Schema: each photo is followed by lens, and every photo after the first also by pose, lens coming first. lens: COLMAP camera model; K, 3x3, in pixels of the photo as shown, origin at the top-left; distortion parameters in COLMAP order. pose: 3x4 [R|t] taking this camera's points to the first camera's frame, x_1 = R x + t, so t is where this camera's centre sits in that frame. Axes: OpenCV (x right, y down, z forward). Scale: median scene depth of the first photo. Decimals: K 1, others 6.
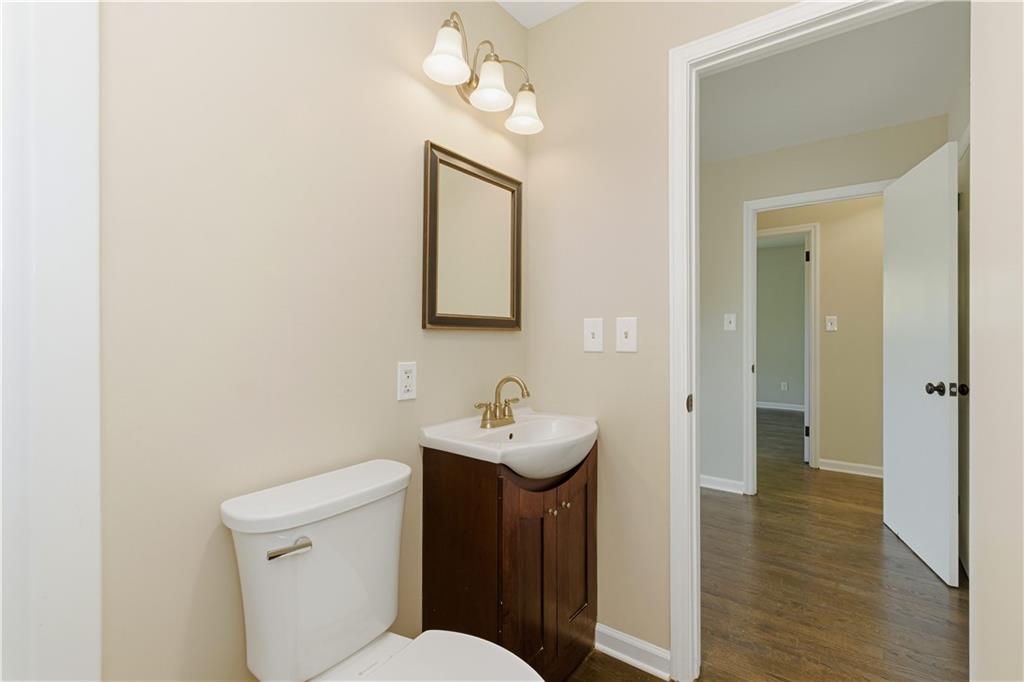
lens RADIAL K [[460.7, 0, 502.1], [0, 460.7, 338.2], [0, 0, 1]] dist [-0.002977, 0.000326]
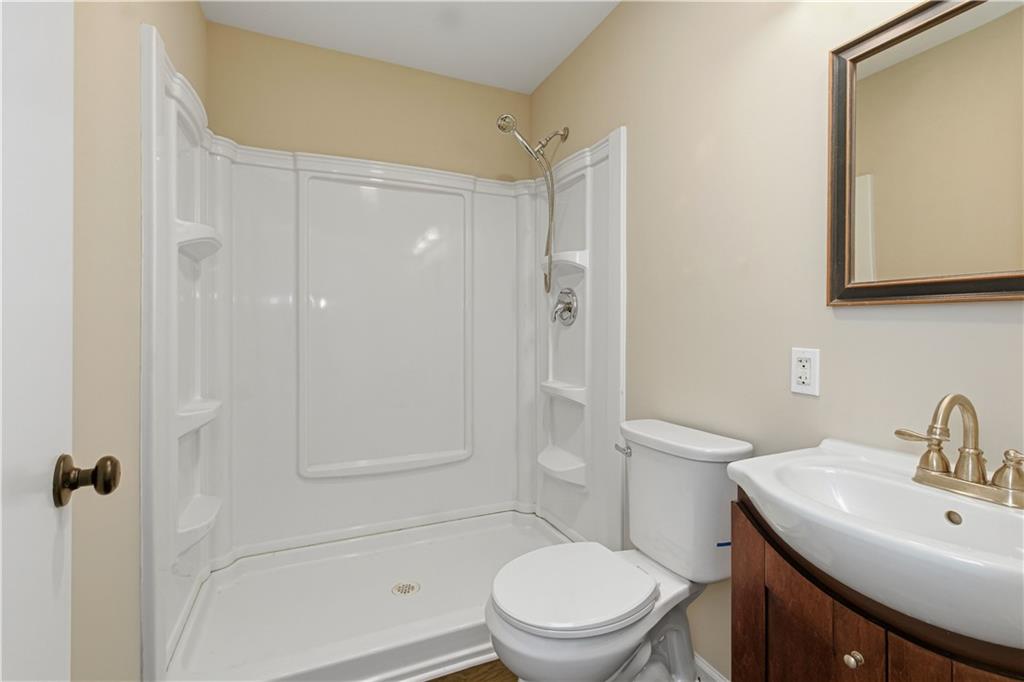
lens RADIAL K [[467.7, 0, 529.3], [0, 467.7, 328.3], [0, 0, 1]] dist [-0.004961, -0.001164]
pose [[-0.472989, 0.005353, -0.881052, 0.747318], [0.001701, 0.999985, 0.005163, 0.010948], [0.881067, 0.000943, -0.472991, 0.948329]]
